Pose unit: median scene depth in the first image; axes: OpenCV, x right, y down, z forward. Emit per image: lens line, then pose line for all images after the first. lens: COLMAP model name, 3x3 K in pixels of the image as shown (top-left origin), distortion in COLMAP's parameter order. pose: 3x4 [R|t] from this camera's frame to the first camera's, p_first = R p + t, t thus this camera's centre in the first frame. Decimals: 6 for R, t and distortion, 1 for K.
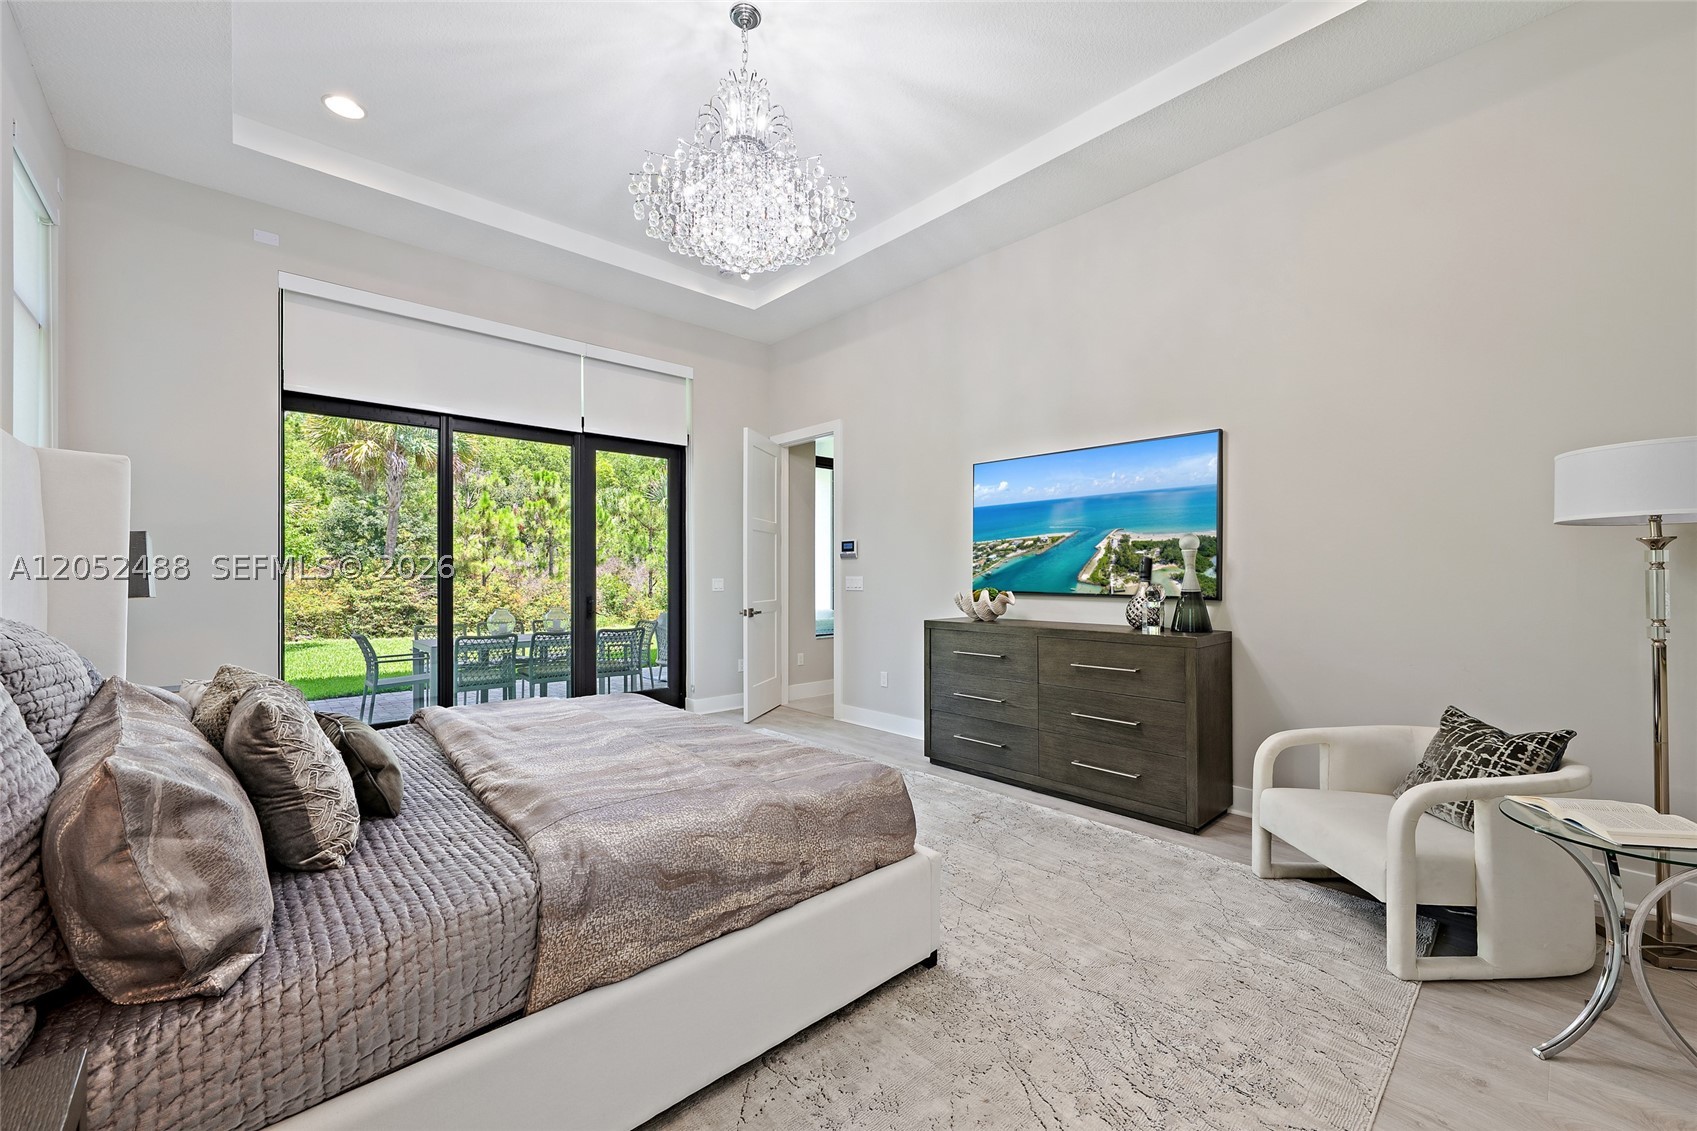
lens RADIAL K [[673.4, 0, 848.5], [0, 673.4, 565.5], [0, 0, 1]] dist [-0.000623, -0.000091]
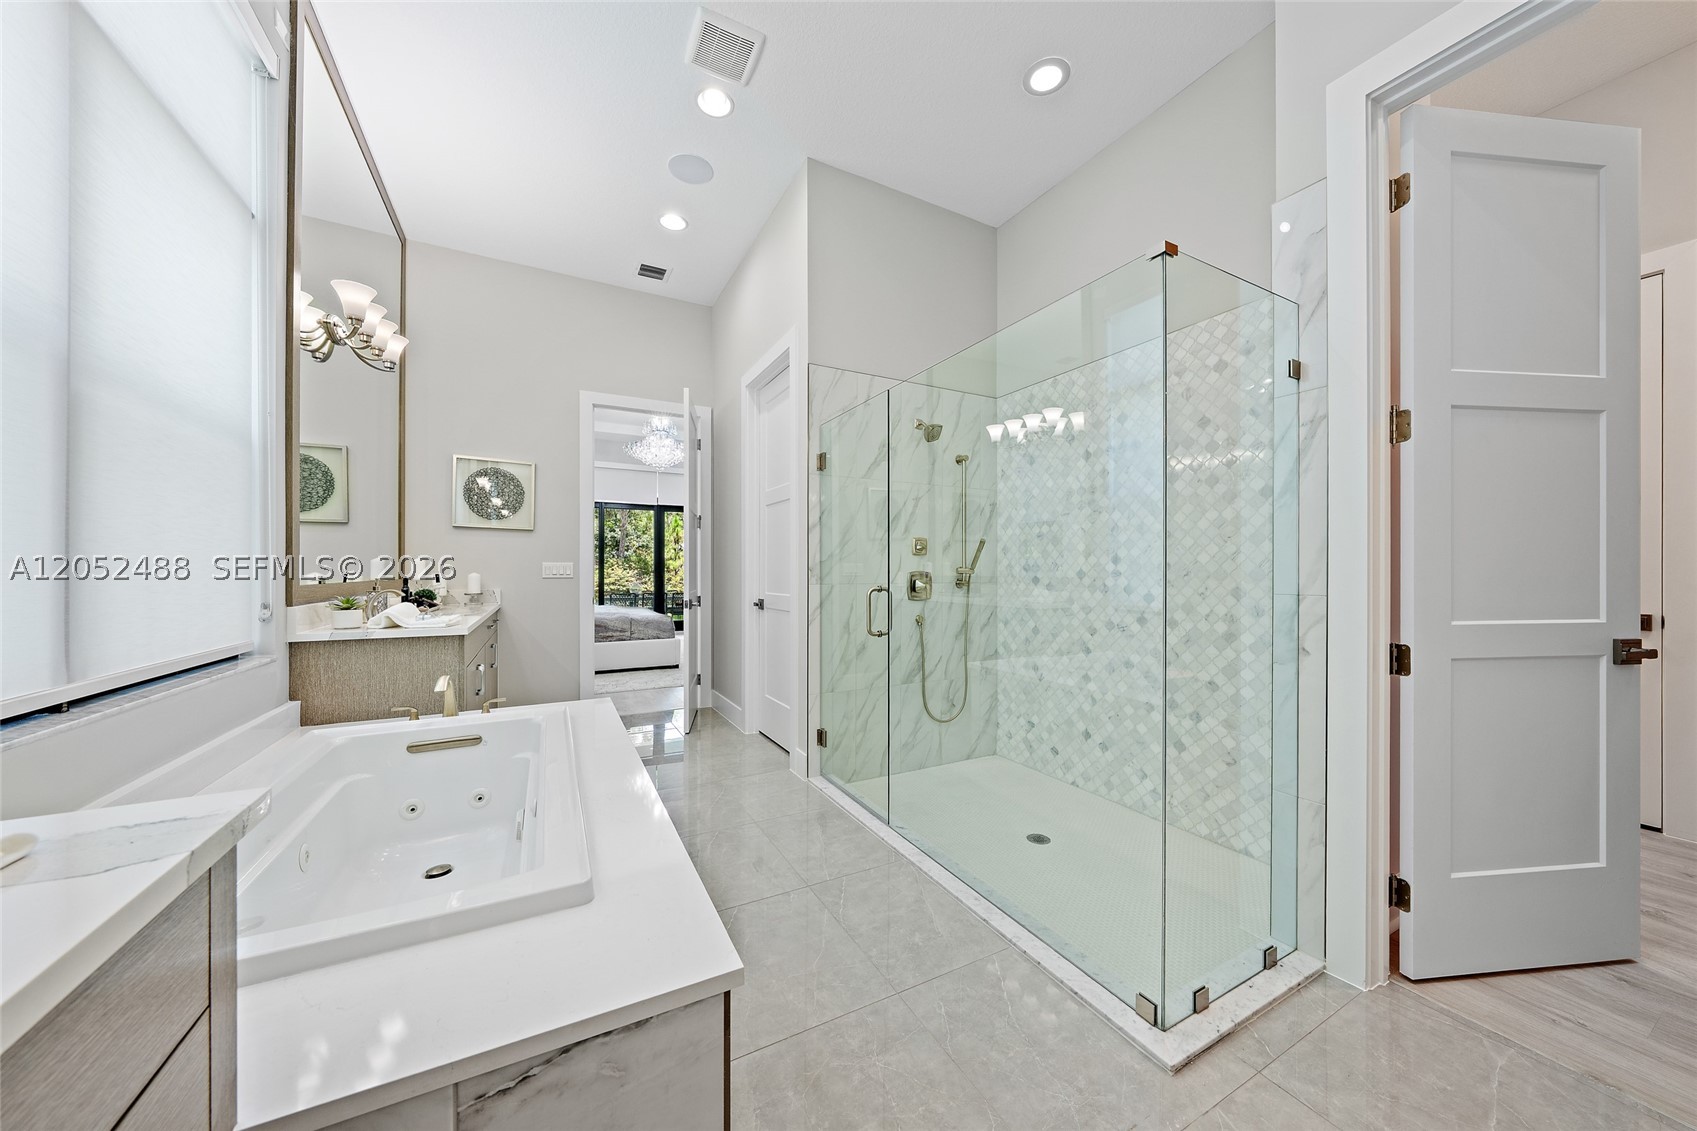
lens RADIAL K [[578.7, 0, 848.5], [0, 578.7, 565.5], [0, 0, 1]] dist [-0.000017, -0.000002]
pose [[0.967354, 0.001706, -0.253422, 0.197866], [-0.001061, 0.999996, 0.002682, 0.000910], [0.253426, -0.002325, 0.967352, -0.199717]]
